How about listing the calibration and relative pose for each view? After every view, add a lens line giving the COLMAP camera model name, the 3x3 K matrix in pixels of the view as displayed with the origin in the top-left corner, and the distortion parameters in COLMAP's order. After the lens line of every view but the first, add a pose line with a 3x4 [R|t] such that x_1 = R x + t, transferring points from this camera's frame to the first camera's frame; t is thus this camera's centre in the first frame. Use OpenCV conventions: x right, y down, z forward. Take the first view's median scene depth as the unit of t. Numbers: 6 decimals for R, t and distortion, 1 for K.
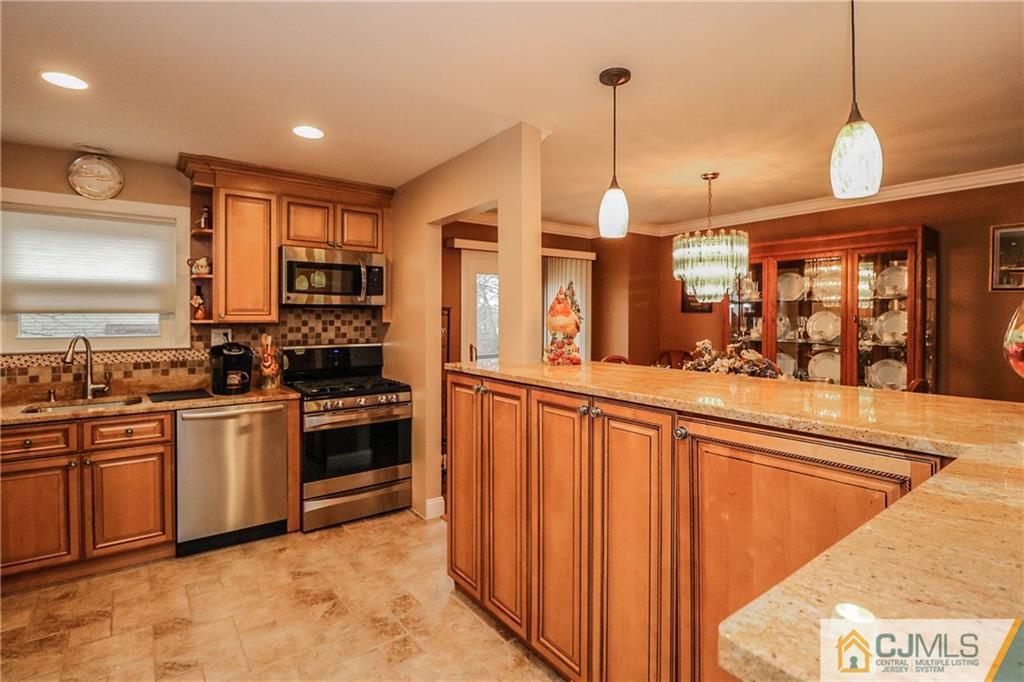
lens RADIAL K [[488.3, 0, 511.2], [0, 488.3, 317.7], [0, 0, 1]] dist [-0.001877, -0.007666]
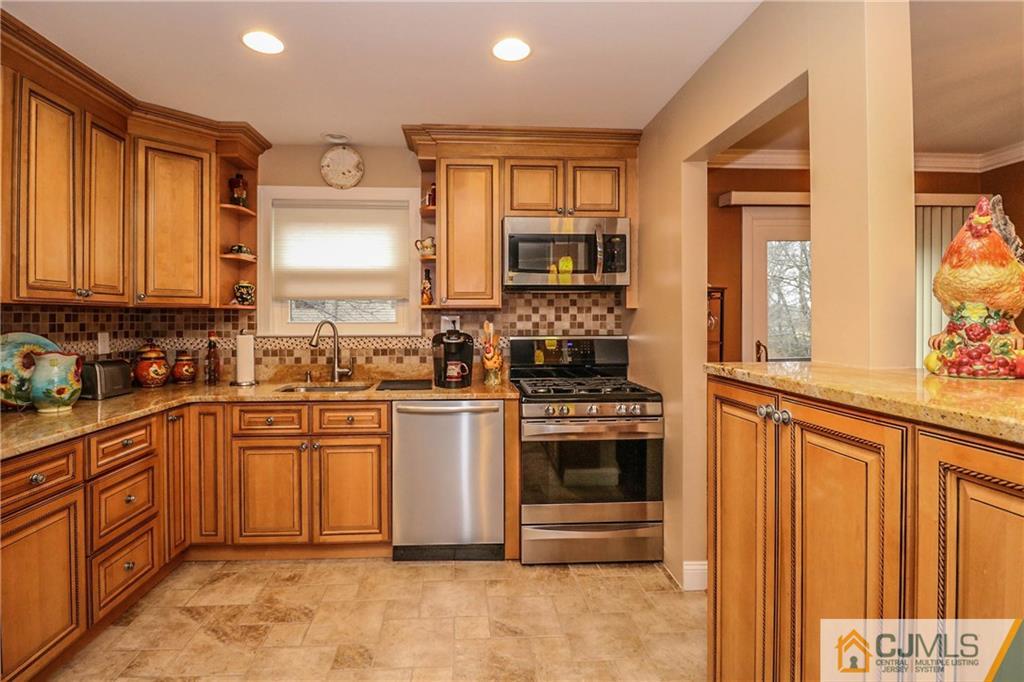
lens RADIAL K [[490.9, 0, 488.4], [0, 490.9, 319.8], [0, 0, 1]] dist [-0.001230, -0.010619]
pose [[0.831182, -0.001204, -0.555999, -0.018372], [0.002059, 0.999997, 0.000914, 0.032636], [0.555996, -0.001905, 0.831183, 0.292044]]
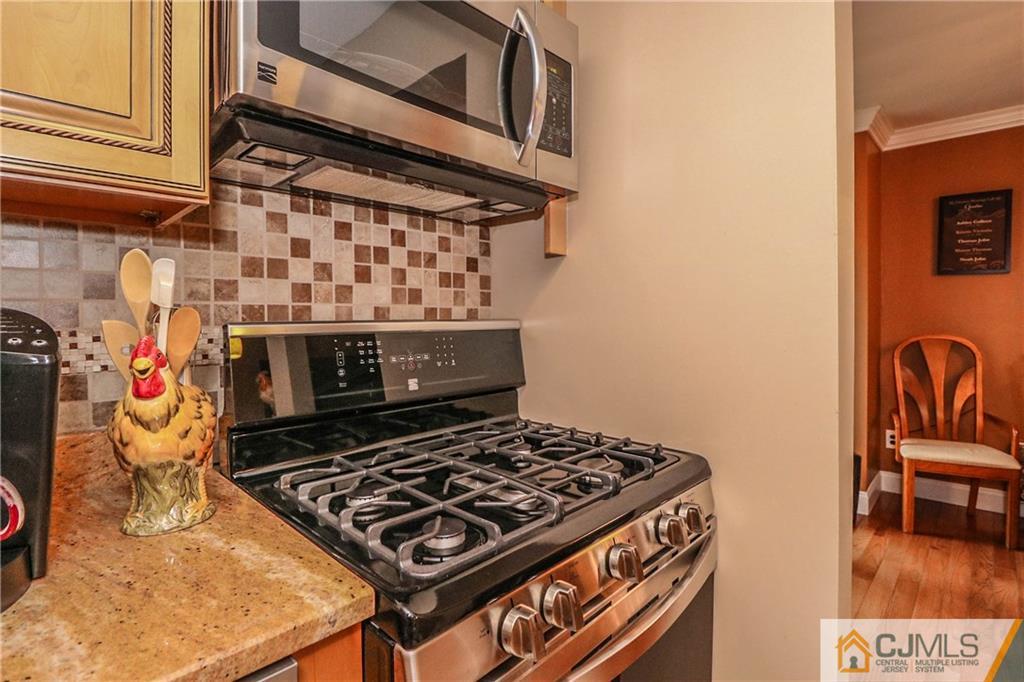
lens RADIAL K [[488.3, 0, 511.2], [0, 488.3, 317.7], [0, 0, 1]] dist [-0.001877, -0.007666]
pose [[0.989580, -0.004464, 0.143917, -0.409629], [0.004184, 0.999989, 0.002250, 0.063027], [-0.143925, -0.001624, 0.989587, 0.835766]]
